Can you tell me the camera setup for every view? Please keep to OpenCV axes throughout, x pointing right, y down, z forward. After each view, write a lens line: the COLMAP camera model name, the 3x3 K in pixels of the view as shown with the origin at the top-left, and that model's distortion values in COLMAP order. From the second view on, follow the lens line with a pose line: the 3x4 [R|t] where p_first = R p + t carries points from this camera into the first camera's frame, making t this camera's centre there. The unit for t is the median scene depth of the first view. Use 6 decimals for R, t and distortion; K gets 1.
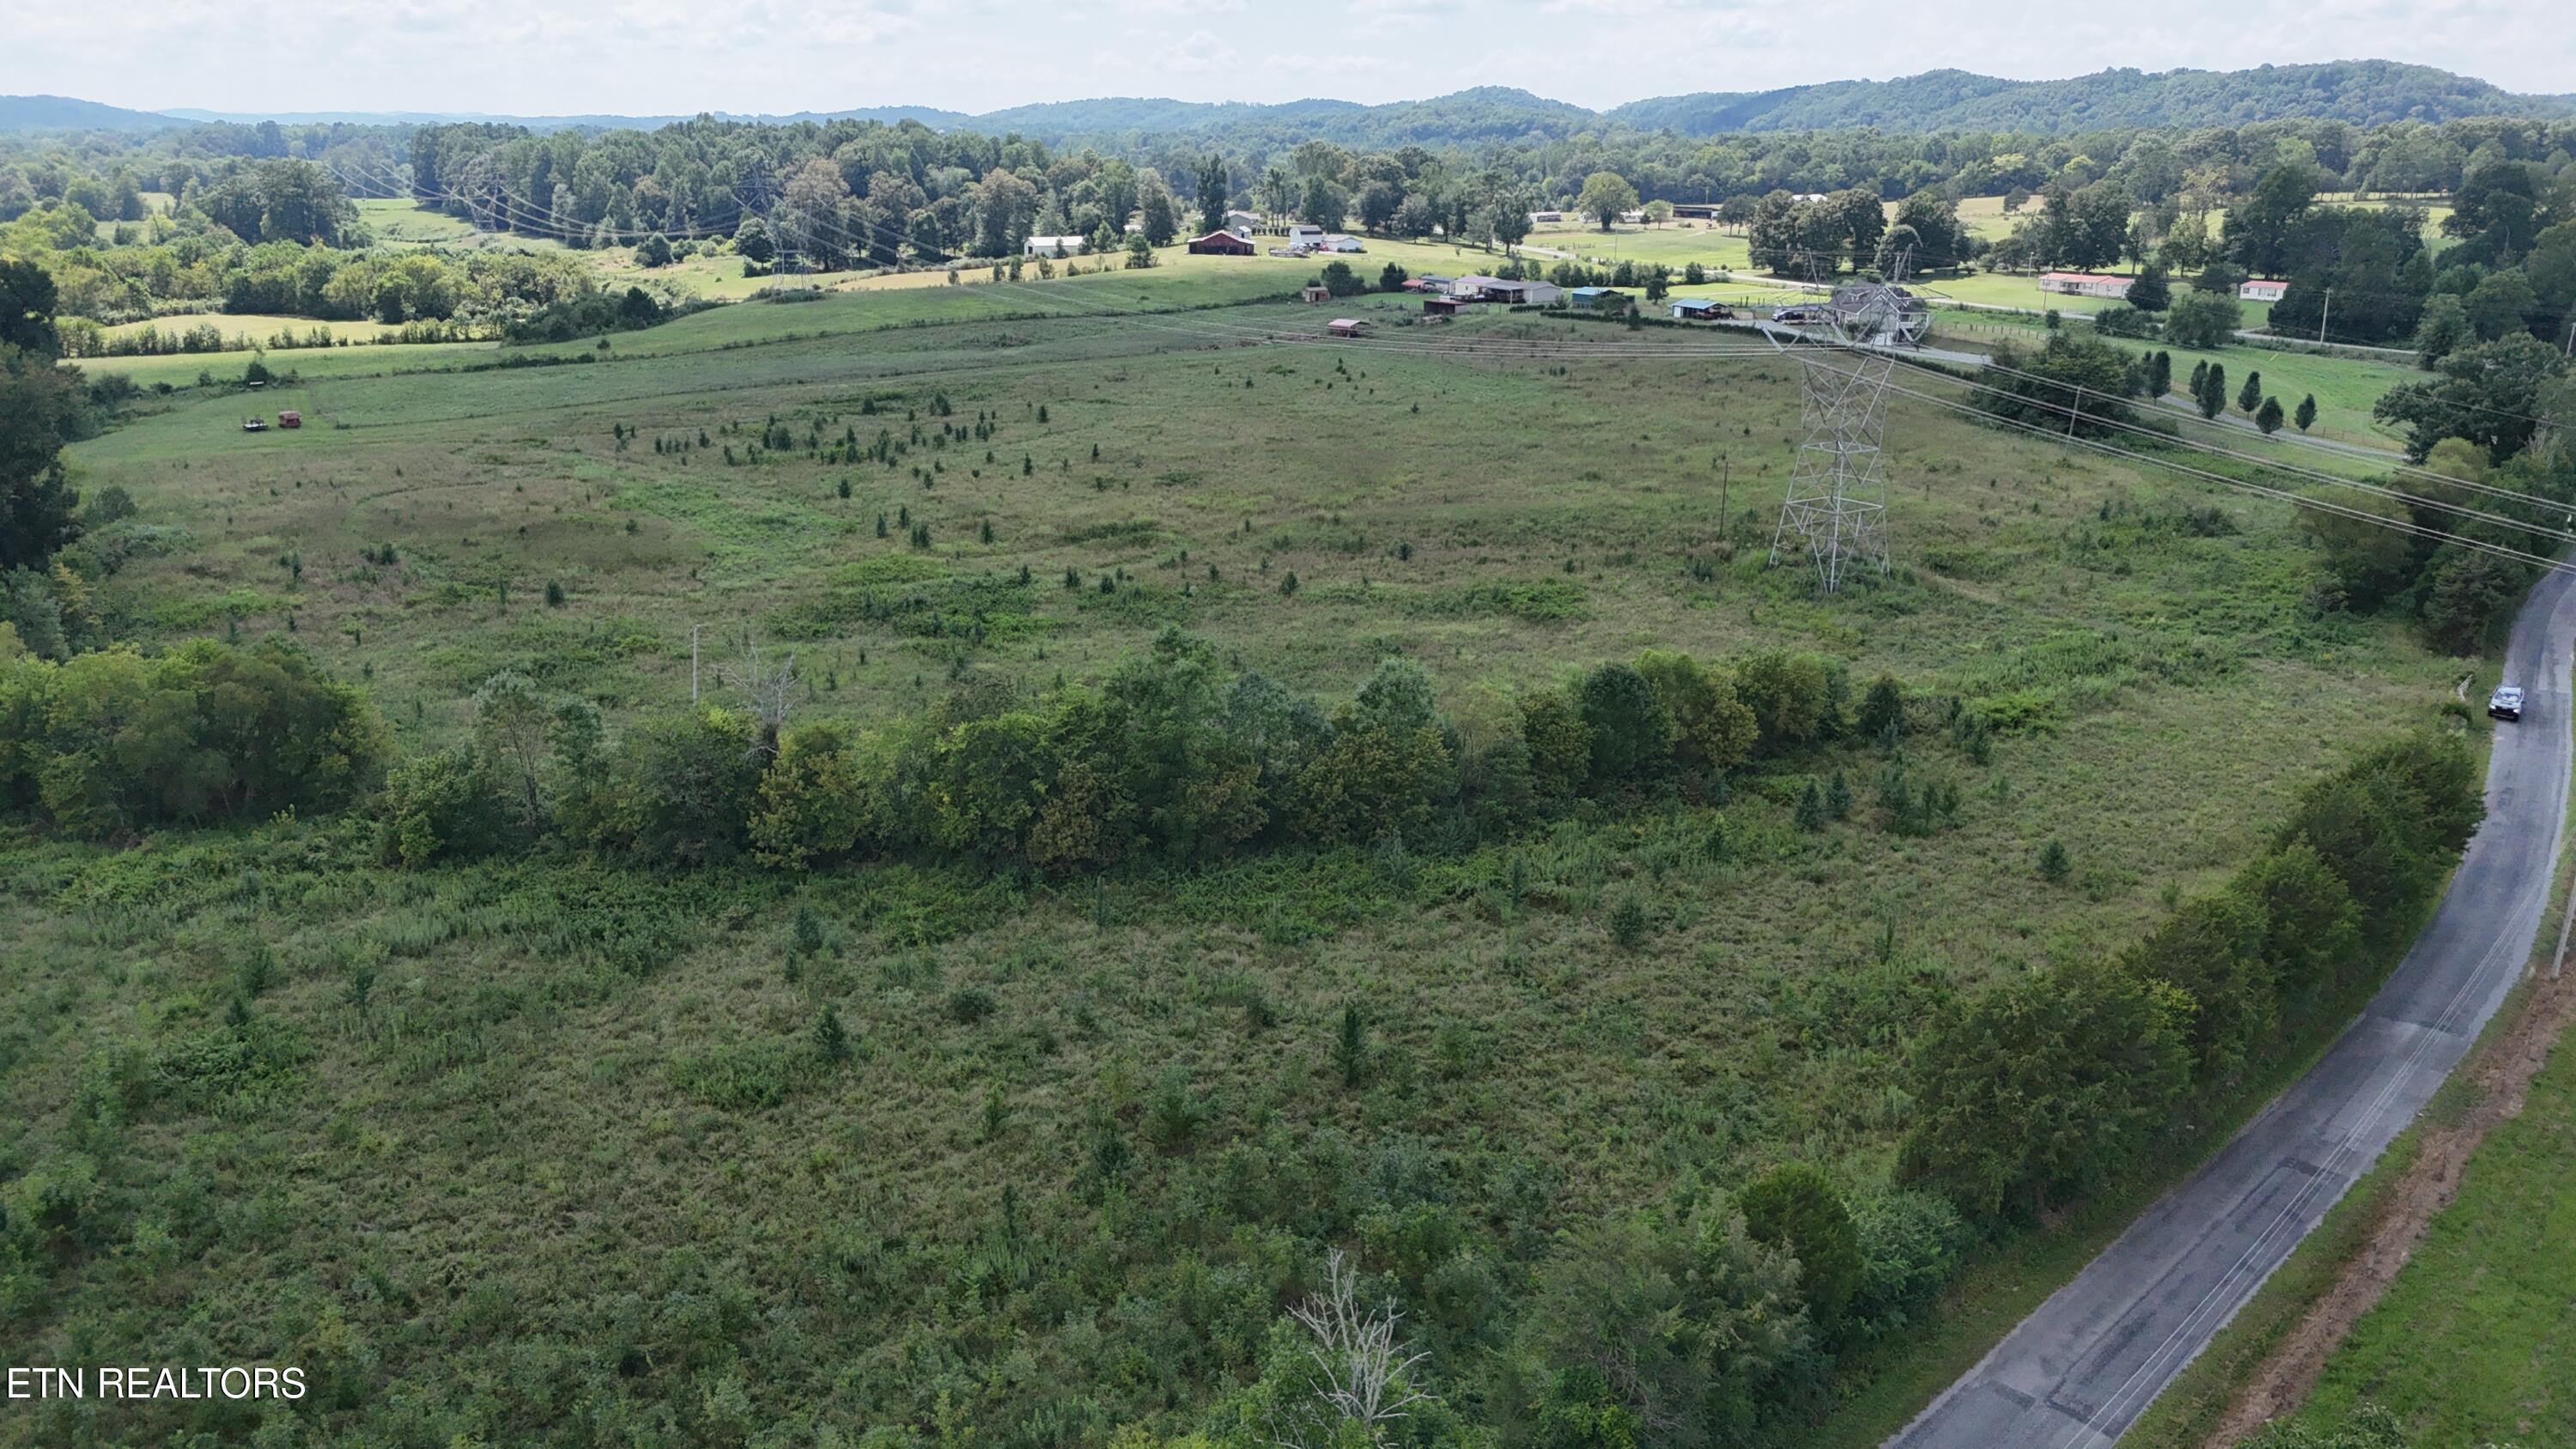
lens RADIAL K [[1910.1, 0, 1291.7], [0, 1910.1, 718.2], [0, 0, 1]] dist [0.073403, -0.068350]
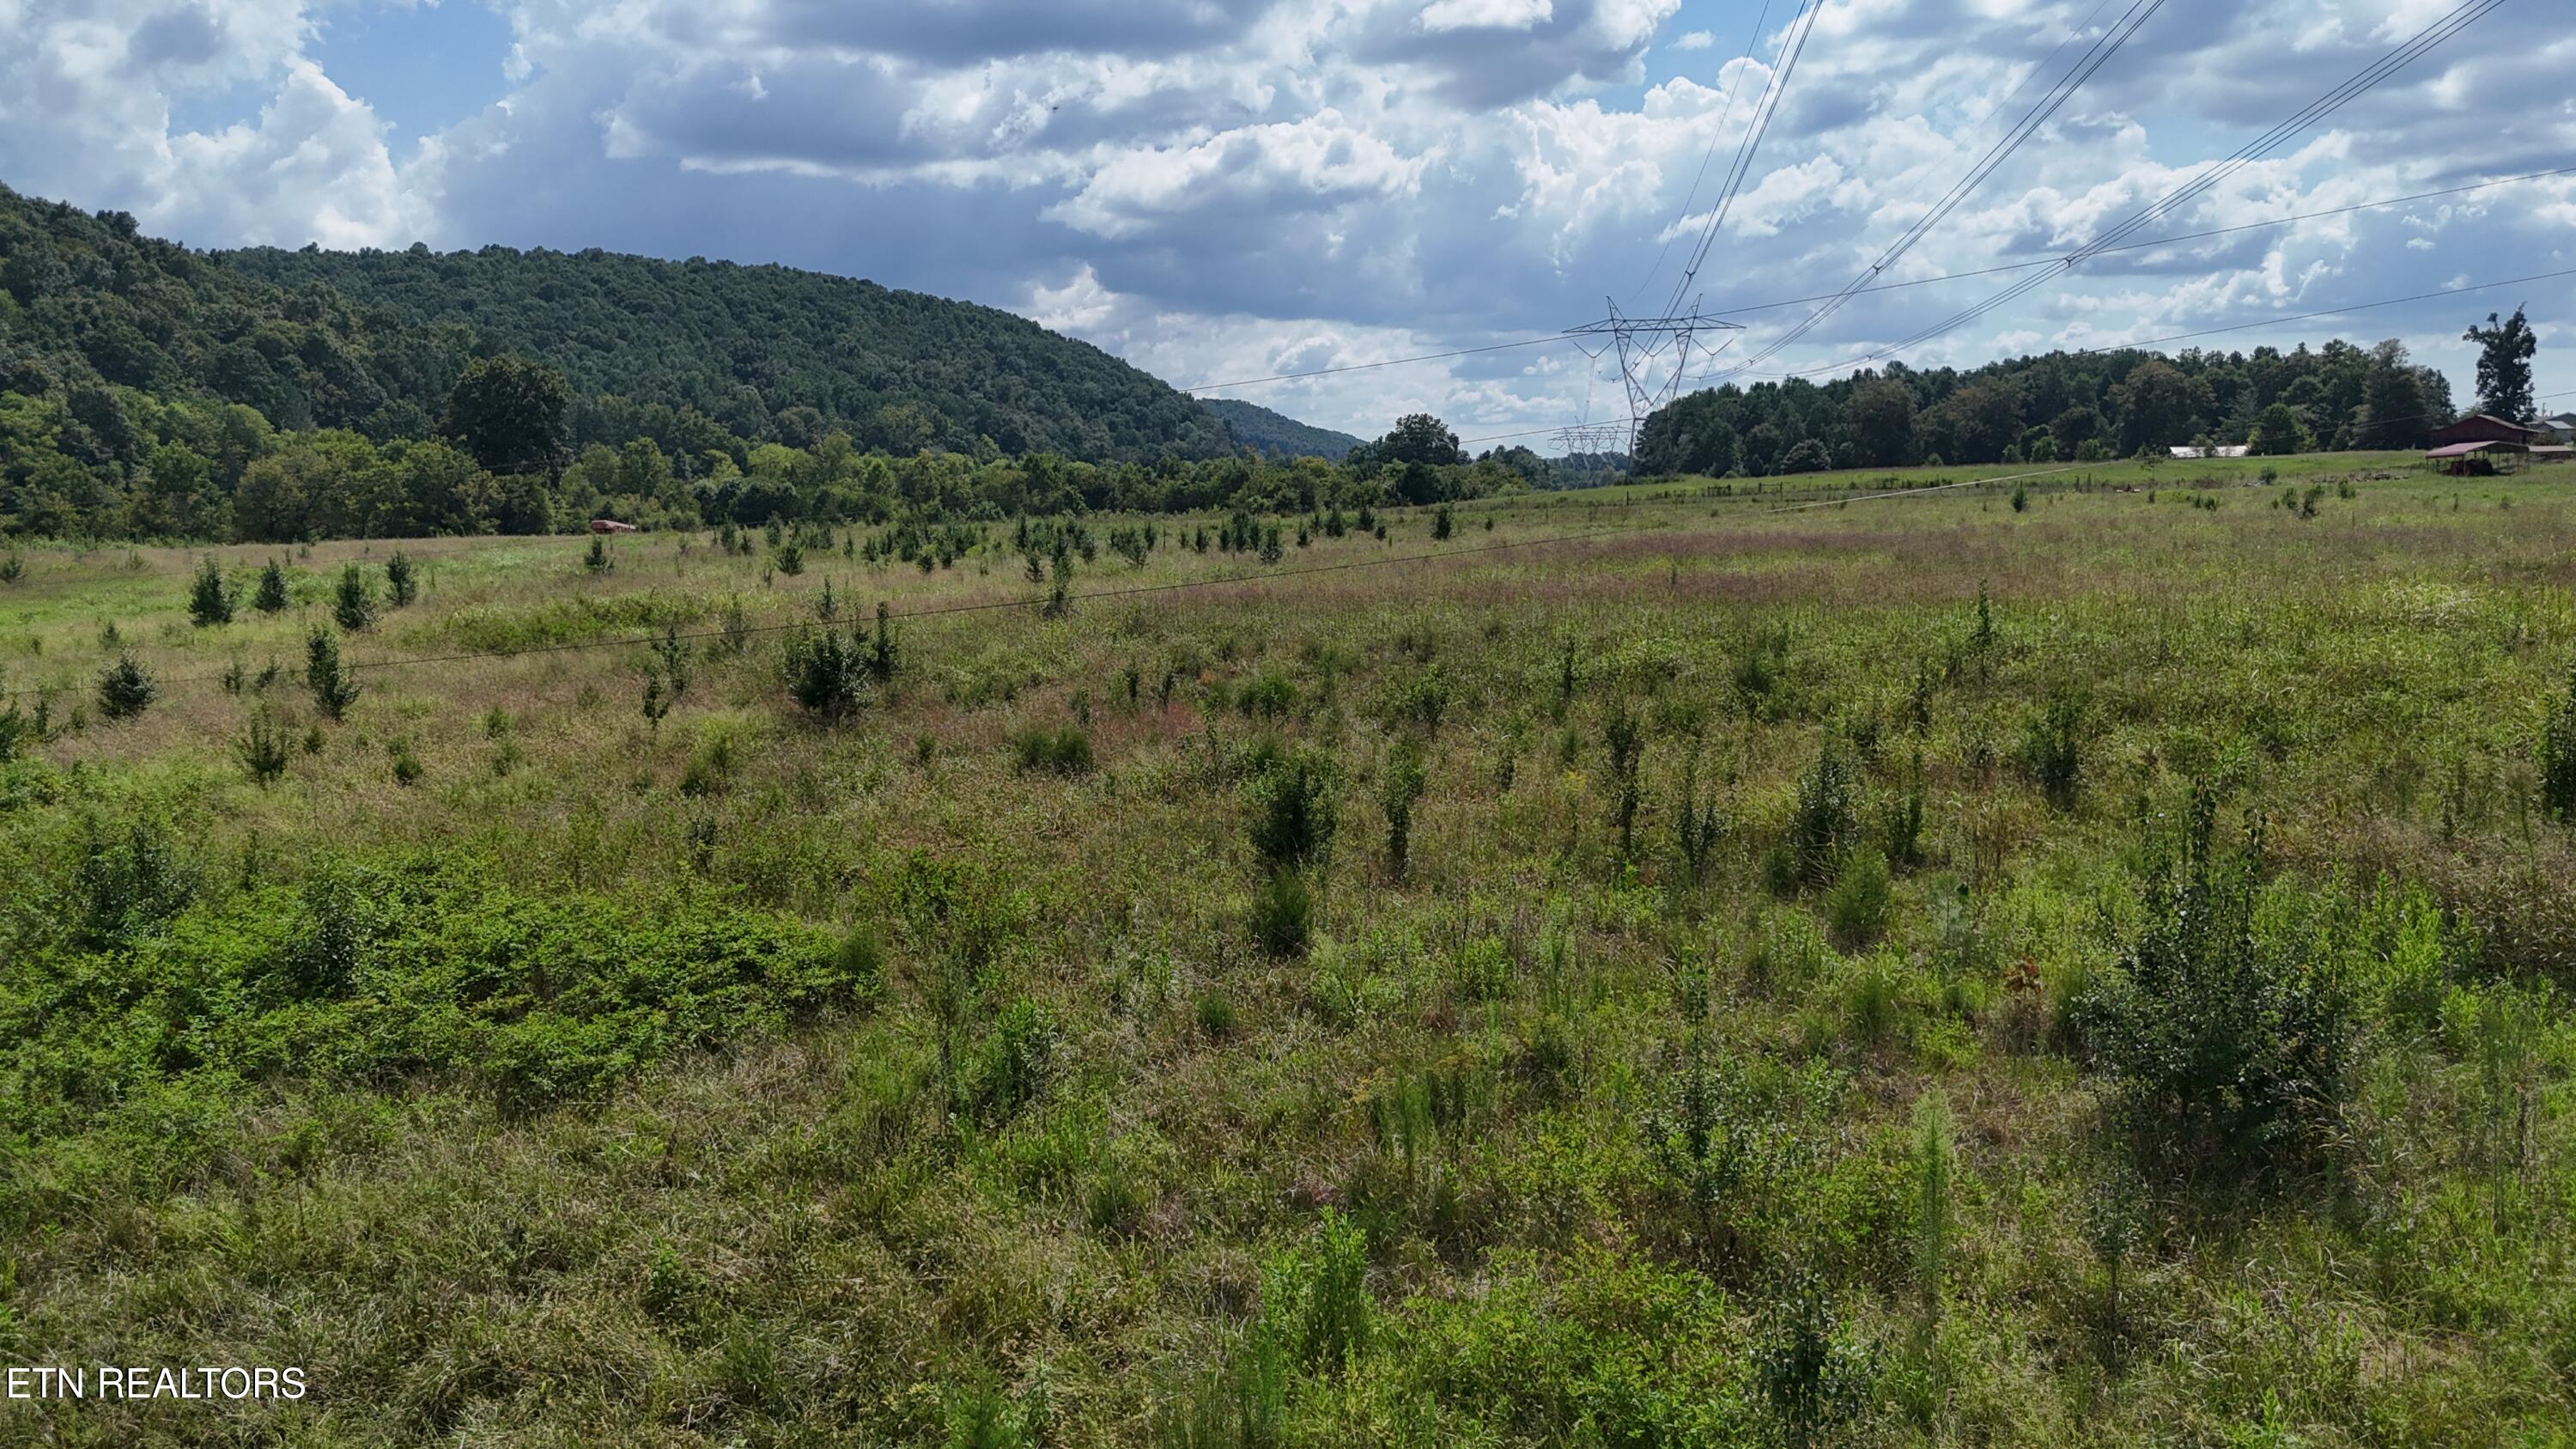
lens RADIAL K [[1910.1, 0, 1295.5], [0, 1910.1, 705.8], [0, 0, 1]] dist [0.073403, -0.068350]
pose [[0.755450, 0.059063, -0.652539, 0.081899], [-0.177661, 0.977083, -0.117240, -0.023414], [0.630661, 0.204500, 0.748630, 0.301921]]
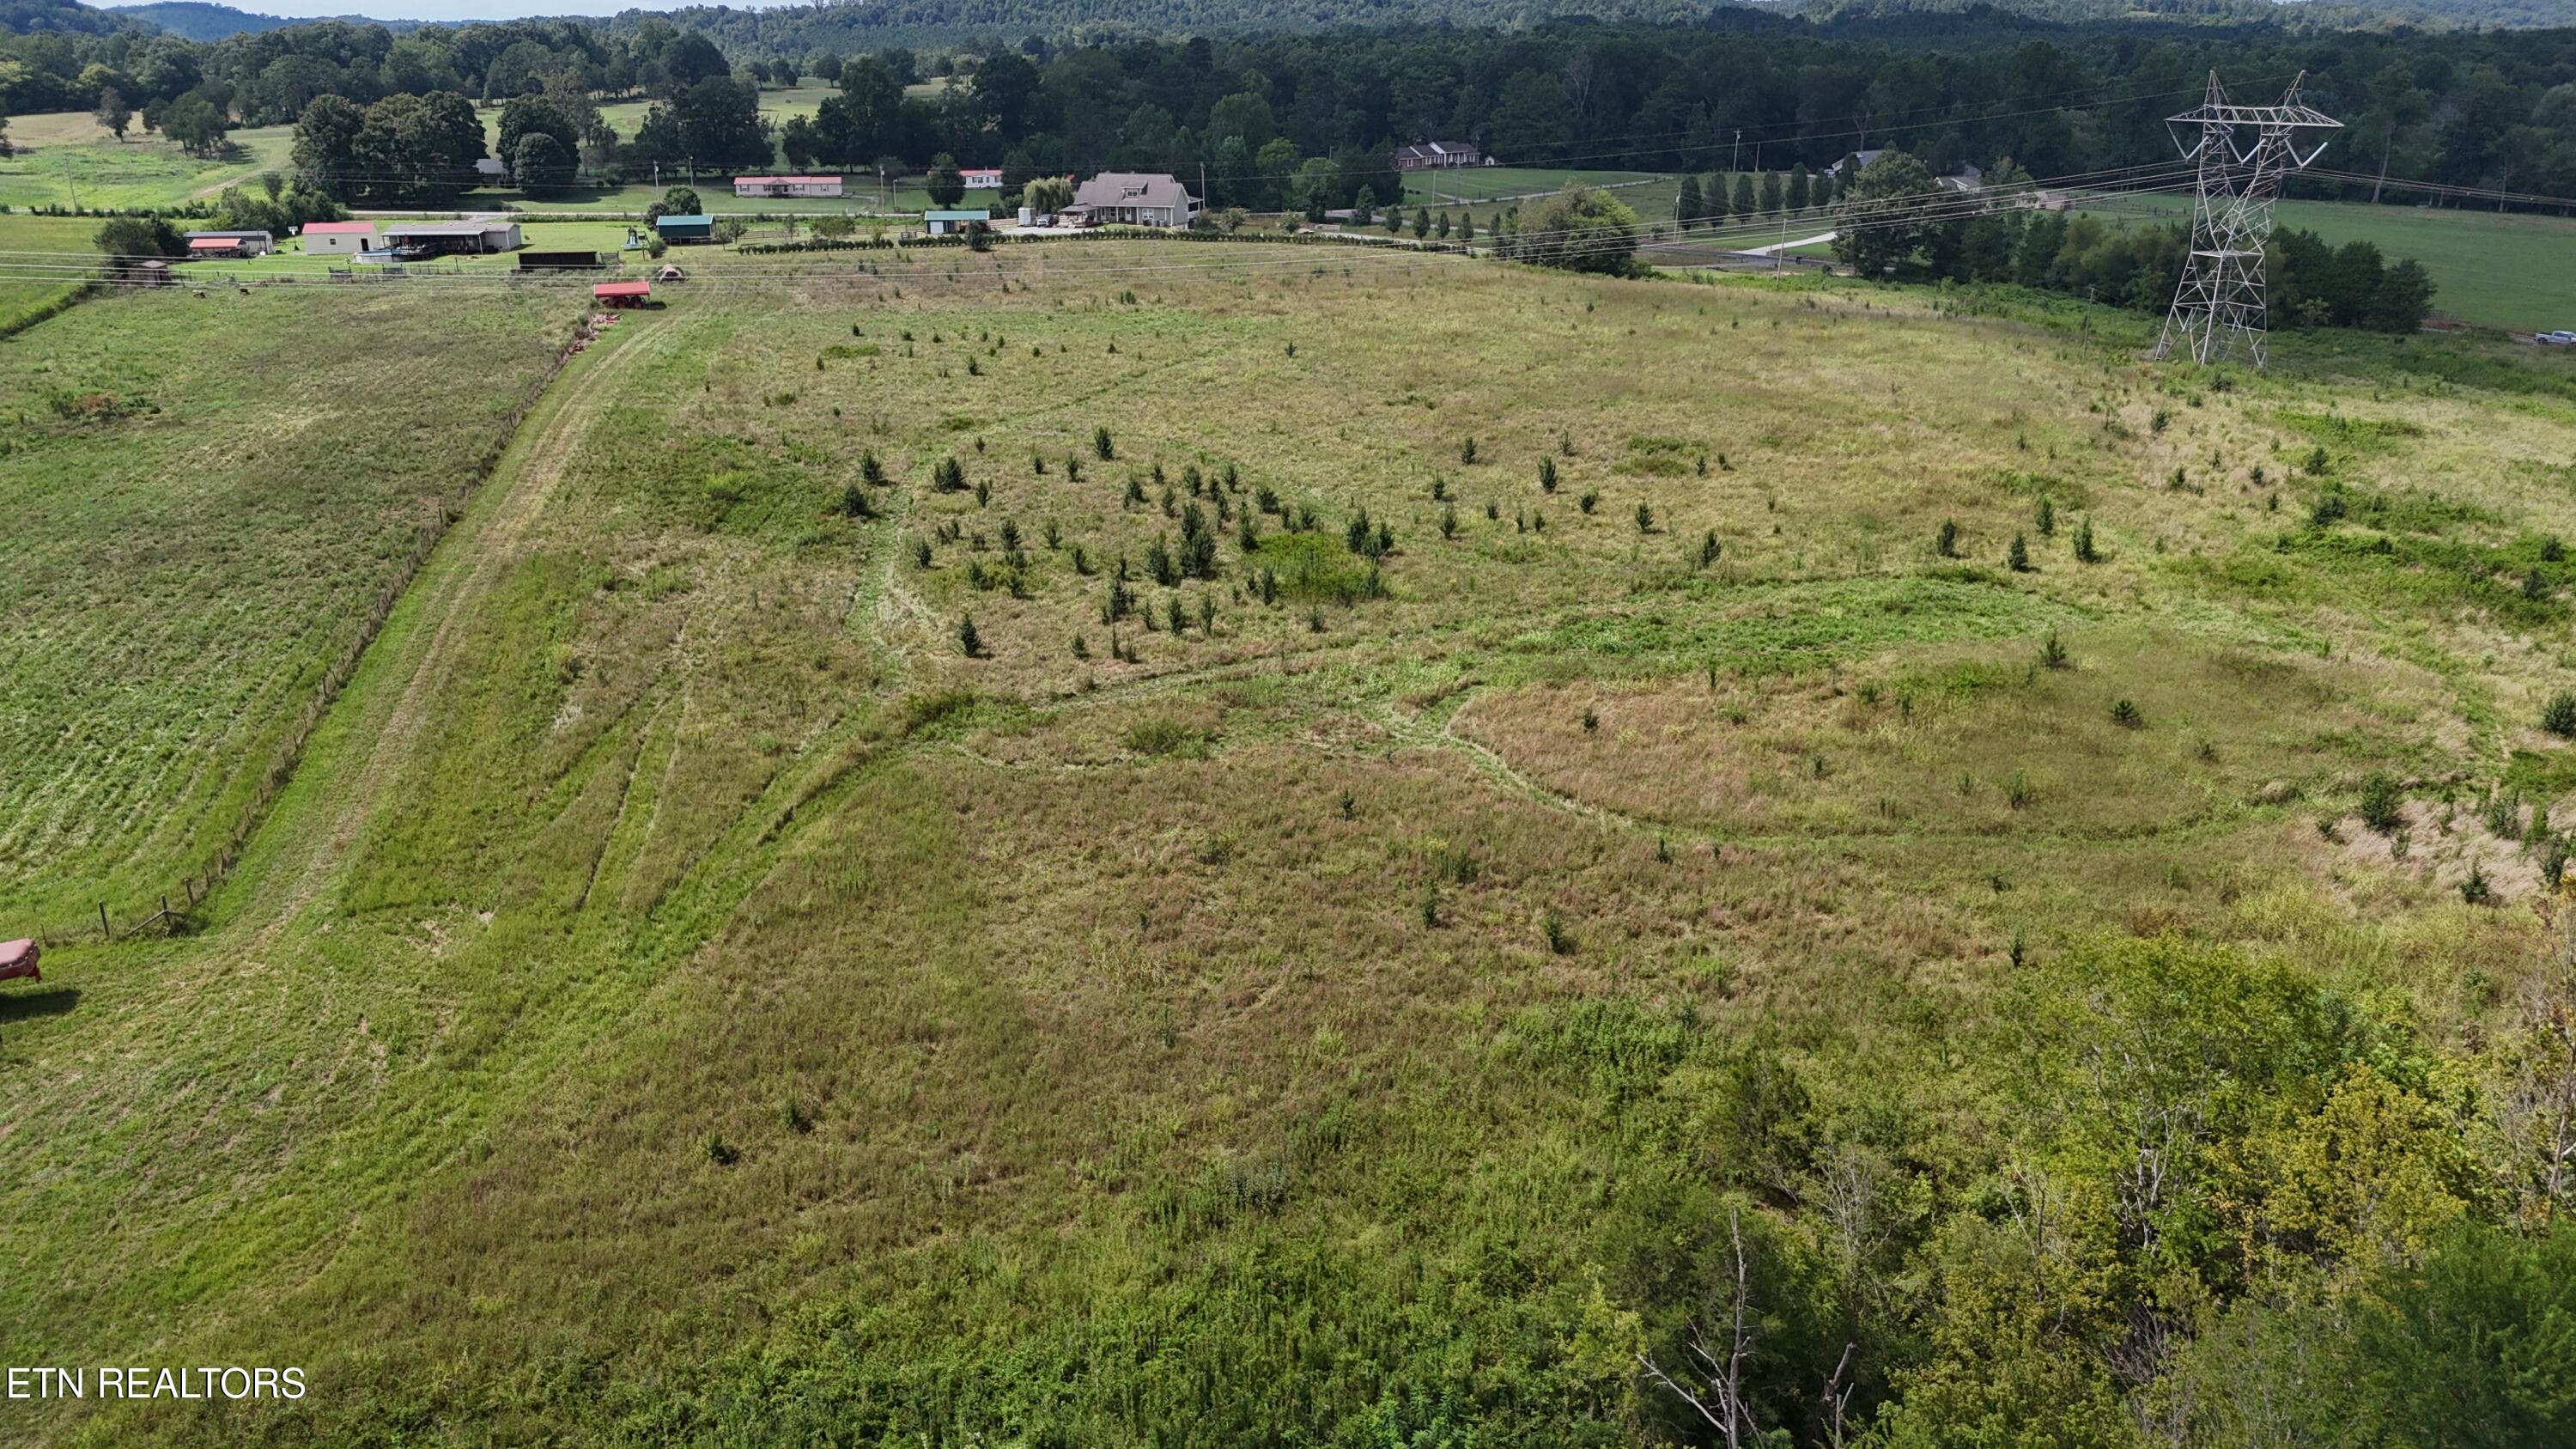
lens RADIAL K [[1910.1, 0, 1284.1], [0, 1910.1, 740.1], [0, 0, 1]] dist [0.073403, -0.068350]
pose [[0.367686, -0.320019, 0.873152, -0.324968], [0.280738, 0.933315, 0.223850, -0.093413], [-0.886563, 0.162821, 0.433008, 0.344483]]
